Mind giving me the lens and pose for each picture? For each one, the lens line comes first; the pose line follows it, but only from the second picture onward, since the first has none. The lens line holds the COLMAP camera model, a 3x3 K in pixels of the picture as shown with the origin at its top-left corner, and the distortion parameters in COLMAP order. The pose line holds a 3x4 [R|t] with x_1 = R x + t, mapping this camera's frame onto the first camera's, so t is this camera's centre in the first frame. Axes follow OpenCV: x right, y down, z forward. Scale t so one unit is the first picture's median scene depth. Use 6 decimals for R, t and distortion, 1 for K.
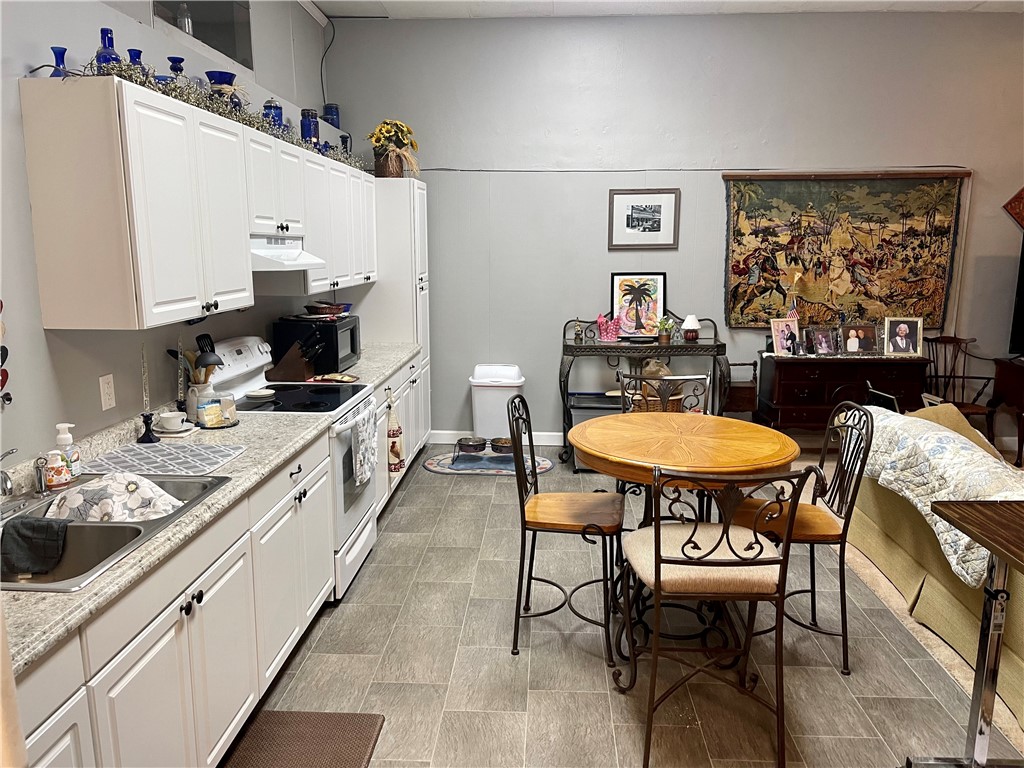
lens RADIAL K [[774.1, 0, 512.0], [0, 774.1, 384.0], [0, 0, 1]] dist [0.069594, -0.073661]
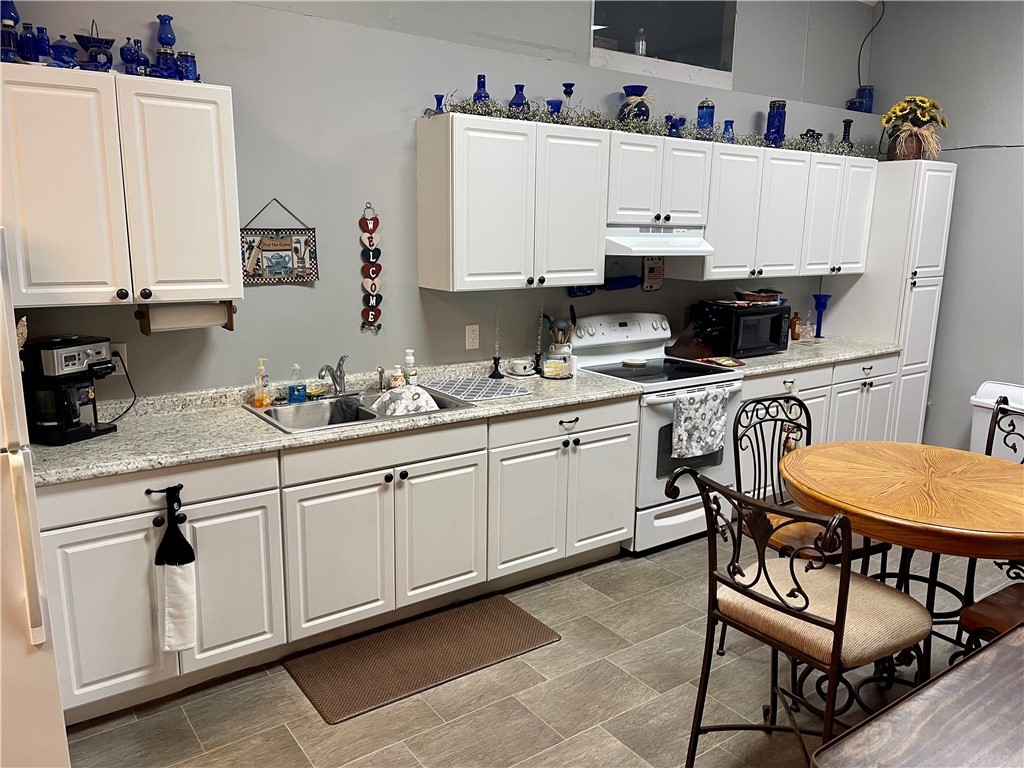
lens RADIAL K [[774.1, 0, 512.0], [0, 774.1, 384.0], [0, 0, 1]] dist [0.069594, -0.073661]
pose [[0.627003, 0.162462, -0.761888, 0.500021], [-0.152749, 0.984666, 0.084260, -0.028309], [0.763895, 0.063547, 0.642205, 0.141188]]
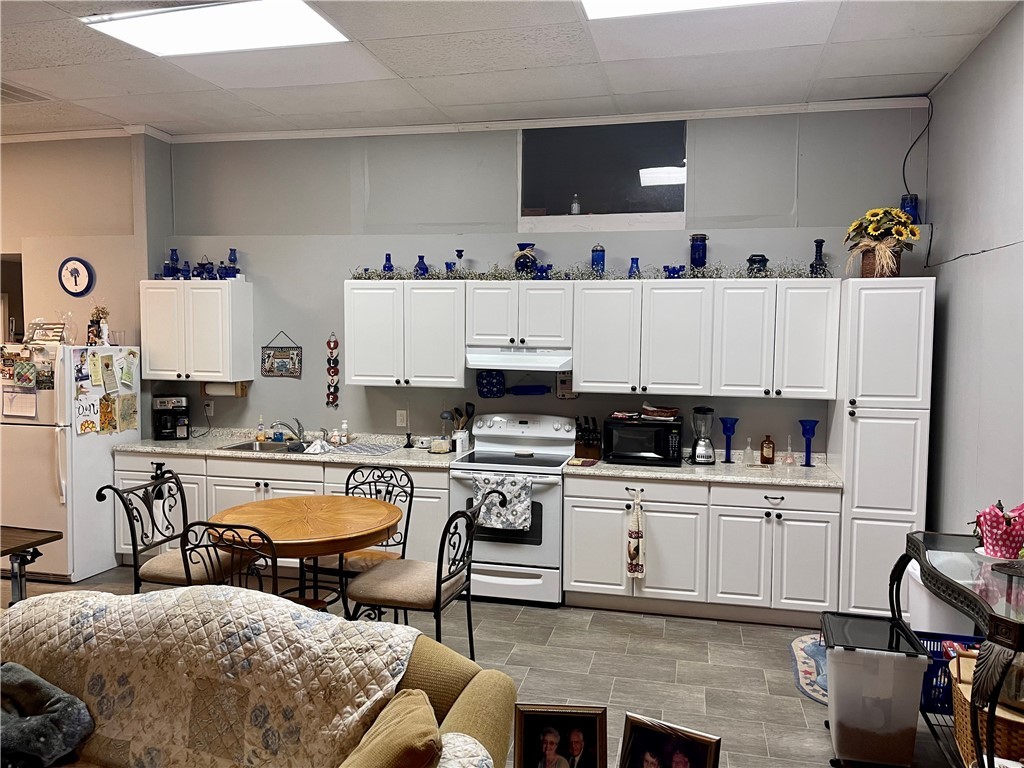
lens RADIAL K [[772.0, 0, 517.4], [0, 772.0, 388.7], [0, 0, 1]] dist [0.083809, -0.110548]
pose [[-0.172793, 0.068289, -0.982588, 1.214738], [-0.188181, 0.976929, 0.100988, -0.278671], [0.966815, 0.202354, -0.155955, 1.339871]]
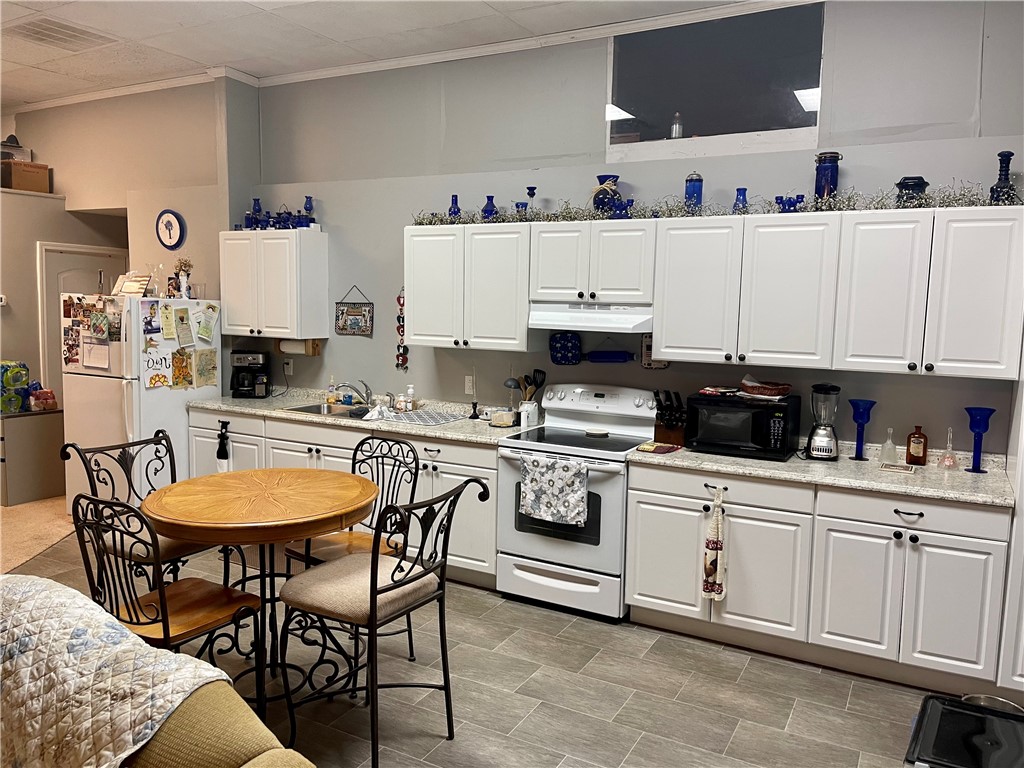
lens RADIAL K [[772.0, 0, 517.4], [0, 772.0, 388.7], [0, 0, 1]] dist [0.083809, -0.110548]
pose [[-0.432438, 0.092500, -0.896906, 0.889903], [-0.182578, 0.965134, 0.187566, -0.285518], [0.882985, 0.244866, -0.400473, 1.524691]]
